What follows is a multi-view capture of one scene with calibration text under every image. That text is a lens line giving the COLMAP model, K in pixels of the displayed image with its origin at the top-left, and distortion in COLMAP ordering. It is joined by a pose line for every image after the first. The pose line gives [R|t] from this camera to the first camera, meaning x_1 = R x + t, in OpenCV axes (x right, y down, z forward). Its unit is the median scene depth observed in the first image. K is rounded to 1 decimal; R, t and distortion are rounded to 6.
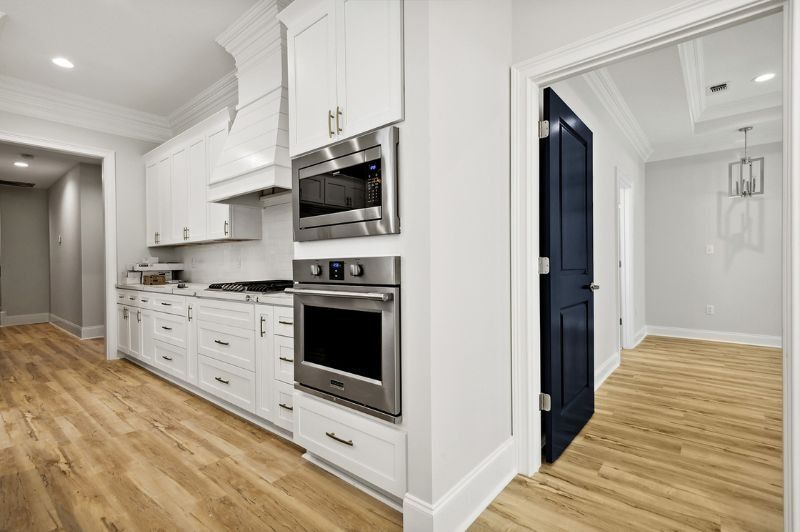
lens RADIAL K [[374.3, 0, 403.8], [0, 374.3, 264.9], [0, 0, 1]] dist [0.003416, 0.000637]
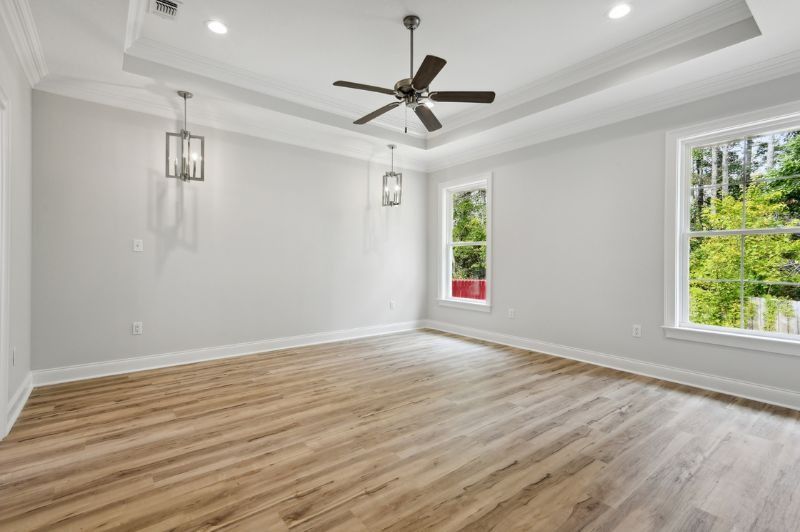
lens RADIAL K [[374.3, 0, 403.8], [0, 374.3, 264.9], [0, 0, 1]] dist [0.003416, 0.000637]
pose [[0.195785, 0.007753, 0.980616, 0.229599], [-0.004874, 0.999964, -0.006933, -0.000819], [-0.980635, -0.003422, 0.195815, 0.392094]]
